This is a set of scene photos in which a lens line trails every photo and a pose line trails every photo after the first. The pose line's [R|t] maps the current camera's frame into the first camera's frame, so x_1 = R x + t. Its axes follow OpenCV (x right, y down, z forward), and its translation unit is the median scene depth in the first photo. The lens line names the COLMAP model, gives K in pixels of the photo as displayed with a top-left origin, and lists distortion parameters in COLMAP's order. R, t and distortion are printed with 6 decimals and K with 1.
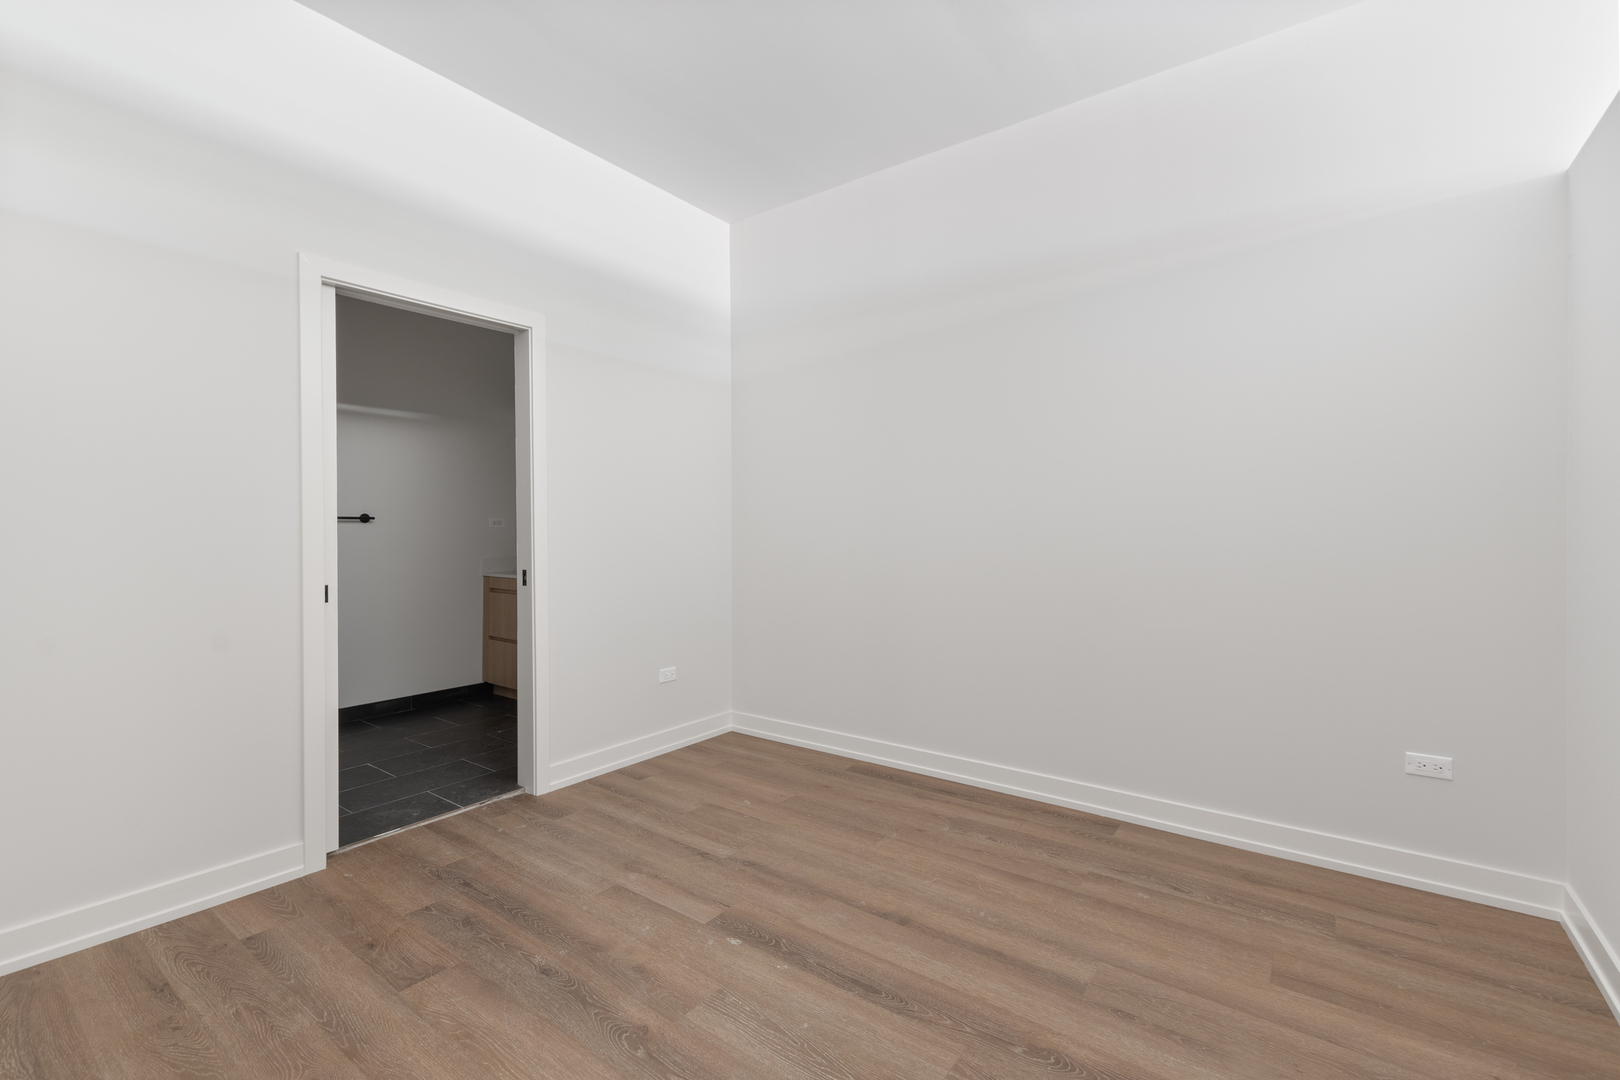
lens RADIAL K [[695.6, 0, 810.0], [0, 695.6, 540.0], [0, 0, 1]] dist [-0.000105, -0.000479]
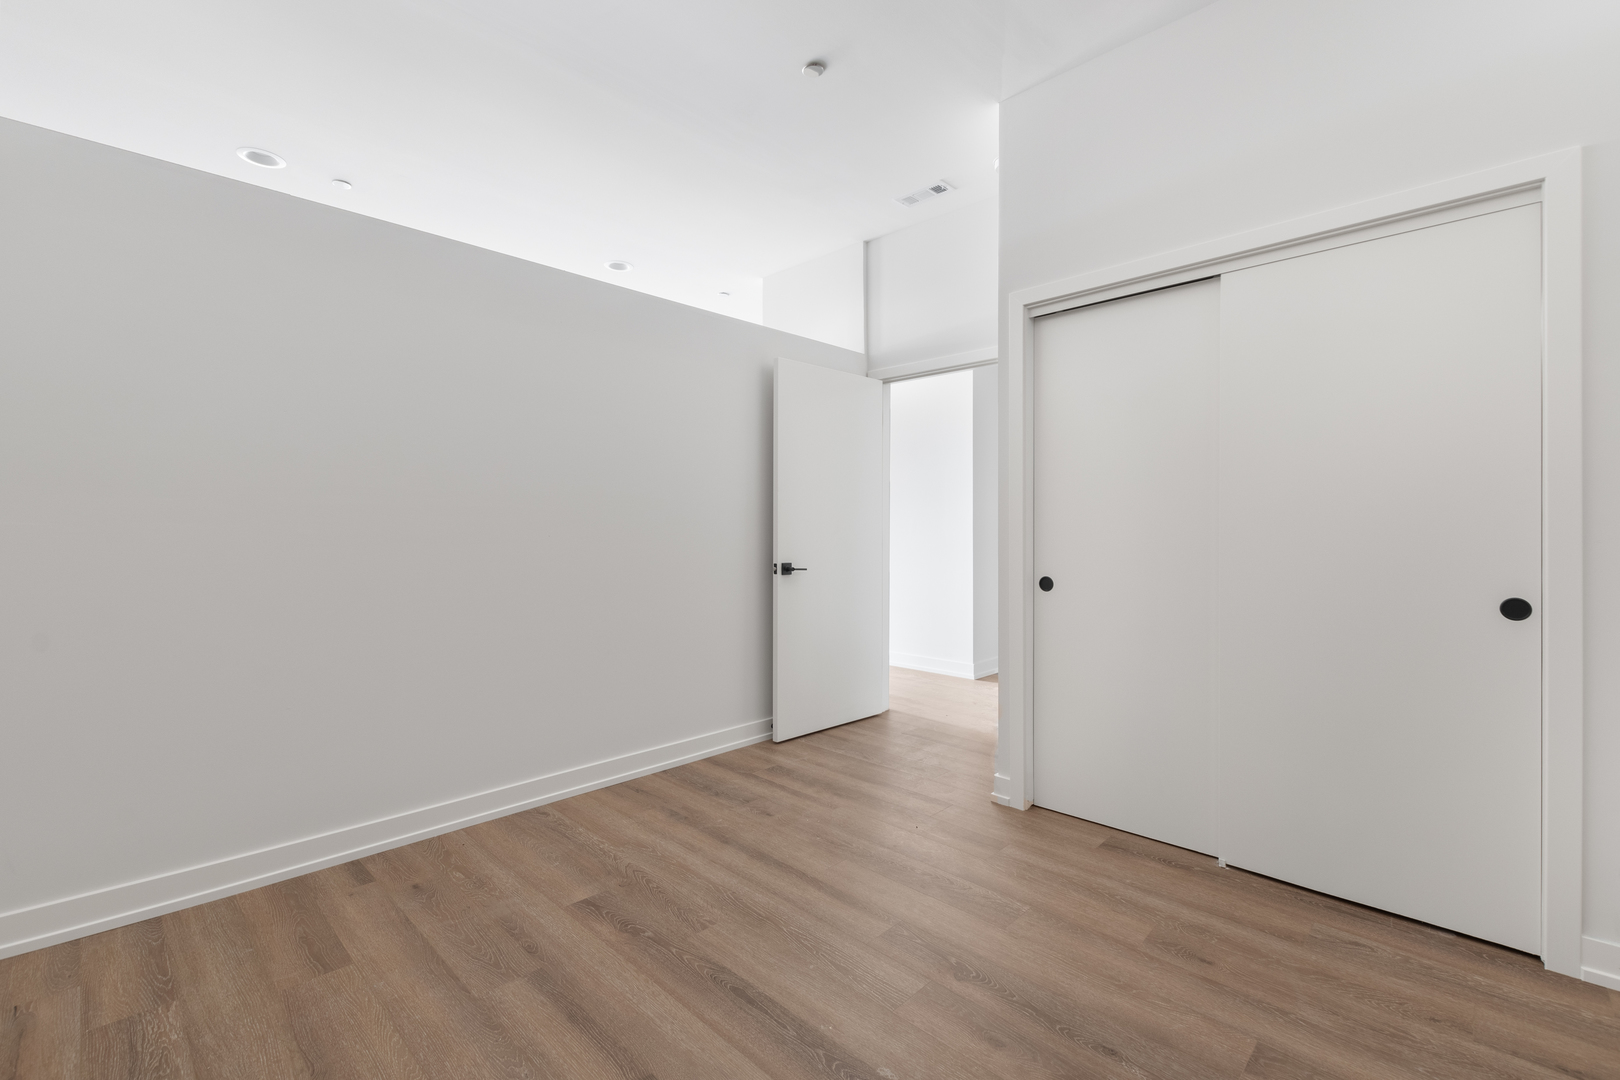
lens RADIAL K [[706.8, 0, 806.5], [0, 706.8, 529.2], [0, 0, 1]] dist [0.003810, -0.000891]
pose [[-0.989970, -0.002721, 0.141251, -0.130756], [-0.000739, 0.999901, 0.014082, -0.014671], [-0.141276, 0.013836, -0.989874, 1.769077]]
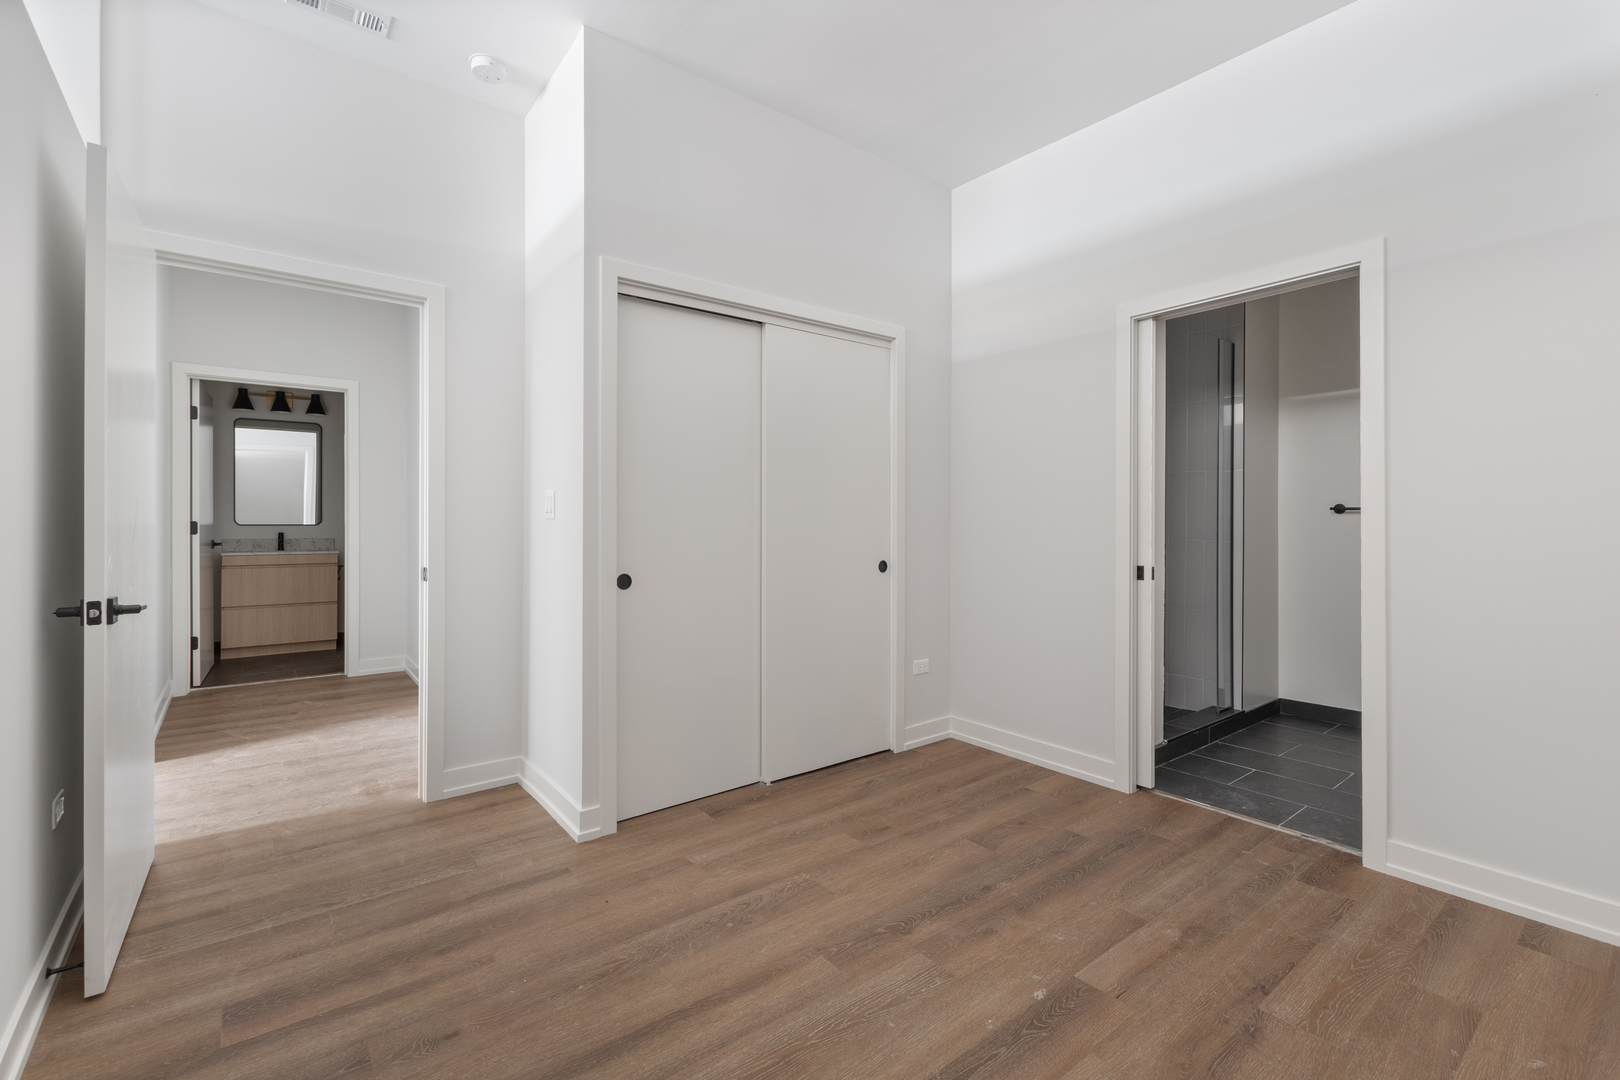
lens RADIAL K [[706.8, 0, 806.5], [0, 706.8, 529.2], [0, 0, 1]] dist [0.003810, -0.000891]
pose [[-0.266034, 0.009862, -0.963913, 0.819519], [-0.016635, 0.999752, 0.014819, -0.009671], [0.963820, 0.019977, -0.265804, 0.951219]]
